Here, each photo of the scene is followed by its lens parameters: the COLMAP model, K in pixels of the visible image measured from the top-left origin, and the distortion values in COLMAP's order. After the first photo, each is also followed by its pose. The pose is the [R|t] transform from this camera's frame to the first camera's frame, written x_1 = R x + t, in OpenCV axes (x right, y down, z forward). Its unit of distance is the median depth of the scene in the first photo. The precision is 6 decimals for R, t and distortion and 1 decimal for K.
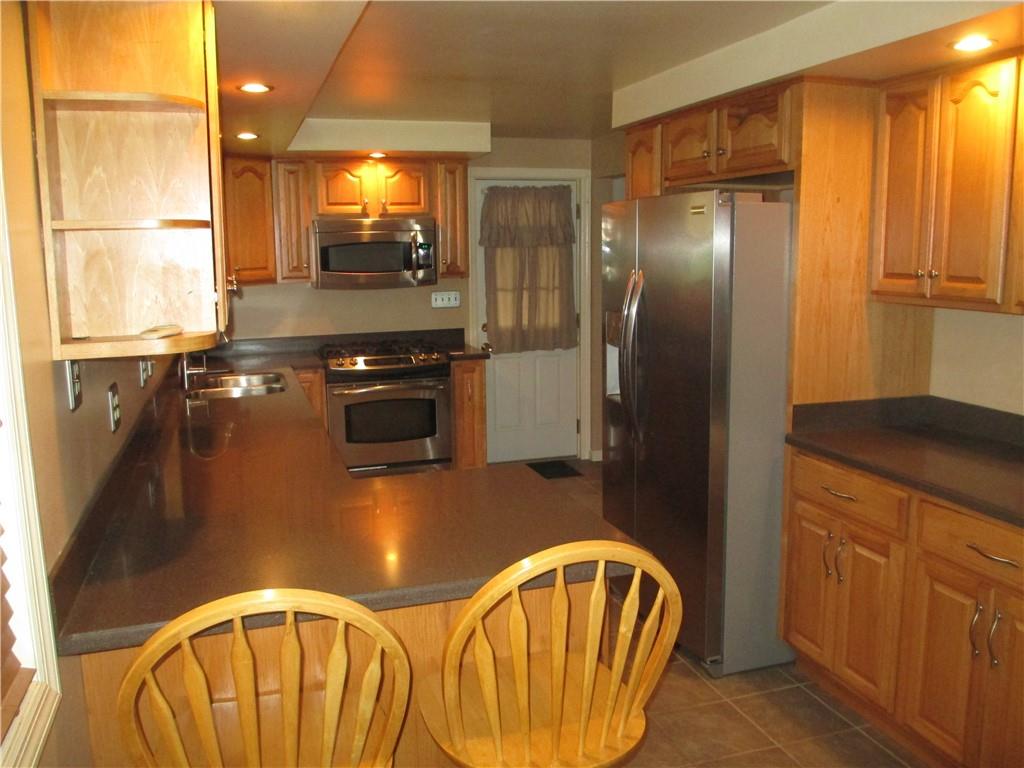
lens RADIAL K [[849.9, 0, 512.0], [0, 849.9, 384.0], [0, 0, 1]] dist [-0.002052, -0.001791]
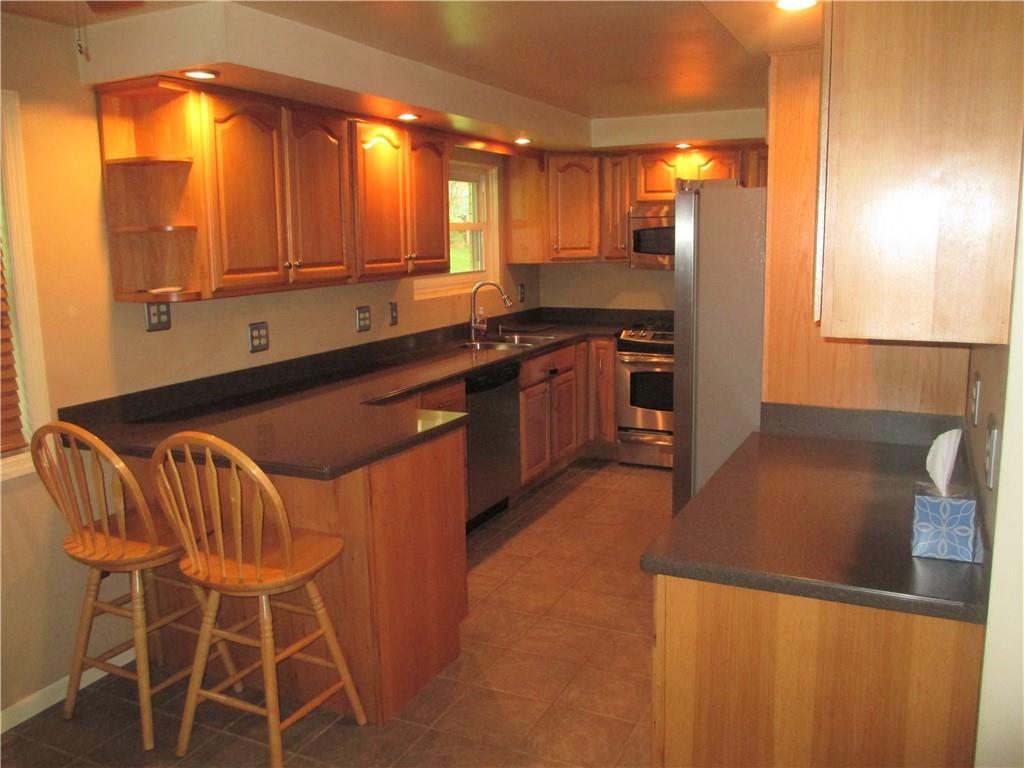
lens RADIAL K [[848.3, 0, 506.5], [0, 848.3, 362.5], [0, 0, 1]] dist [-0.088656, 0.076215]
pose [[0.722196, 0.113102, -0.682379, 0.405537], [-0.120397, 0.992036, 0.037005, -0.009180], [0.681130, 0.055432, 0.730061, 0.080091]]
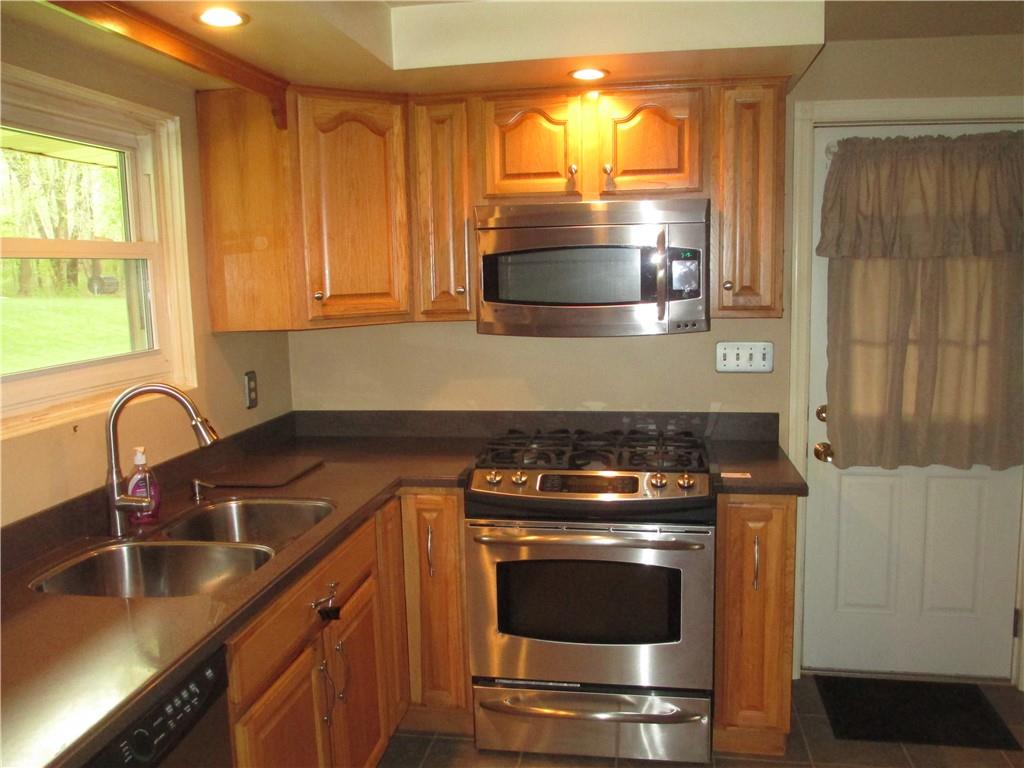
lens RADIAL K [[848.3, 0, 506.5], [0, 848.3, 362.5], [0, 0, 1]] dist [-0.088656, 0.076215]
pose [[0.883426, 0.054106, -0.465437, 0.037009], [-0.075845, 0.996724, -0.028093, -0.075506], [0.462392, 0.060119, 0.884635, 0.507070]]
